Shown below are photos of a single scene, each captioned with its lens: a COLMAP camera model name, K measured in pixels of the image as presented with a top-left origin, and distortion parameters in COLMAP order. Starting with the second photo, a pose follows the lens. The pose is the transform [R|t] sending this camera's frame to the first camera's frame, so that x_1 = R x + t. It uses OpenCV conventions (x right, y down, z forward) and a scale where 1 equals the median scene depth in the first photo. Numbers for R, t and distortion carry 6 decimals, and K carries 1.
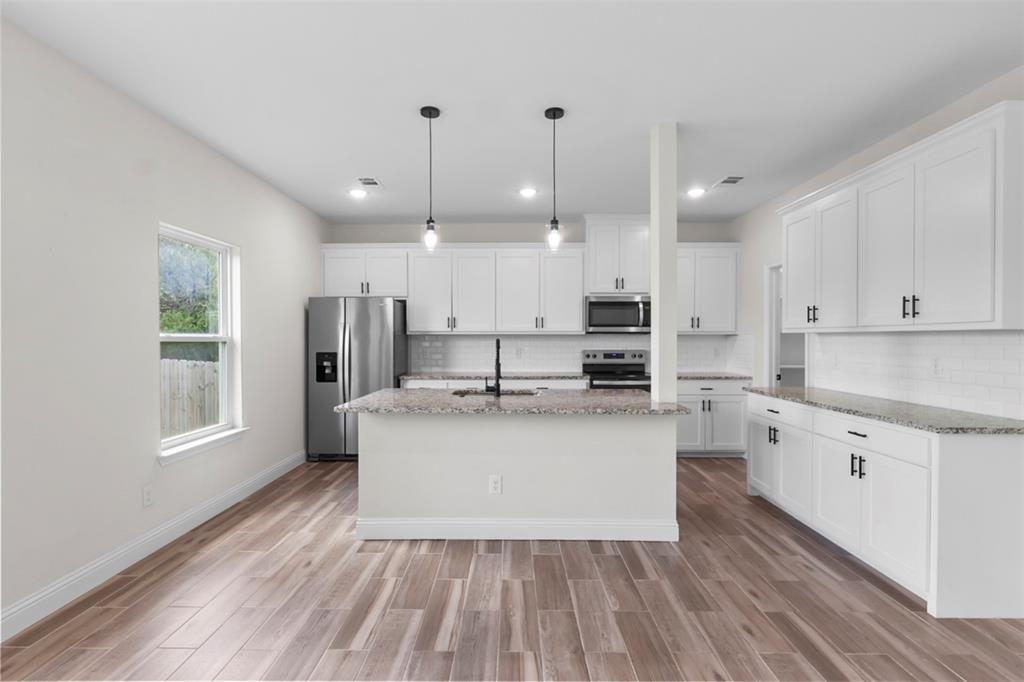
lens RADIAL K [[472.9, 0, 512.0], [0, 472.9, 341.0], [0, 0, 1]] dist [-0.000479, -0.000302]
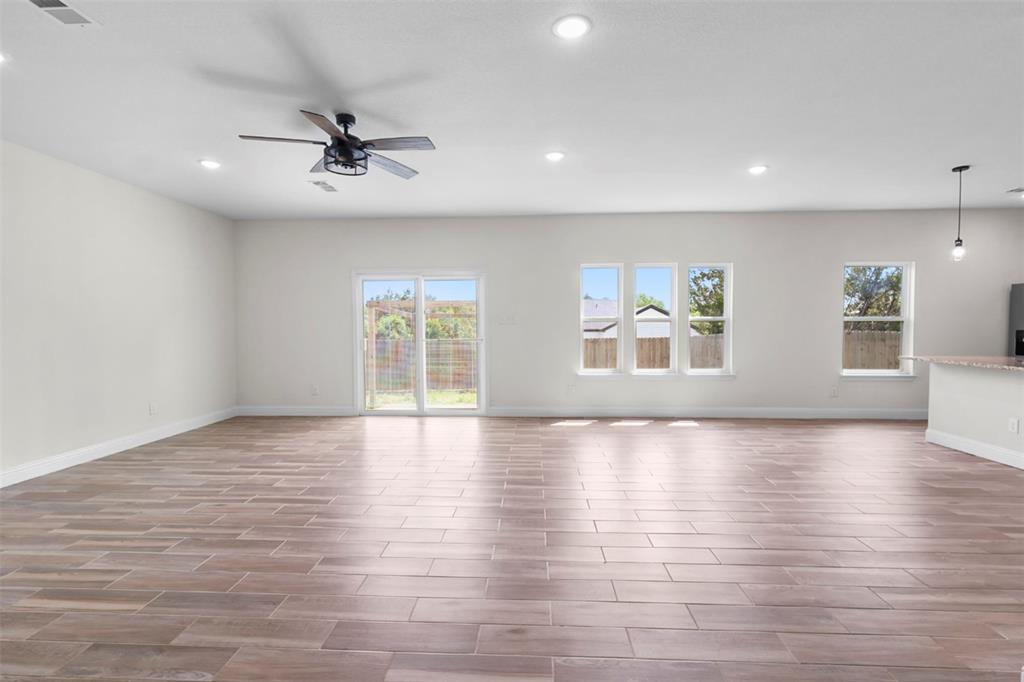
lens RADIAL K [[472.9, 0, 512.0], [0, 472.9, 341.0], [0, 0, 1]] dist [-0.000479, -0.000302]
pose [[-0.044103, 0.035131, -0.998409, 0.934437], [-0.005148, 0.999360, 0.035391, 0.017240], [0.999014, 0.006701, -0.043894, -0.247675]]
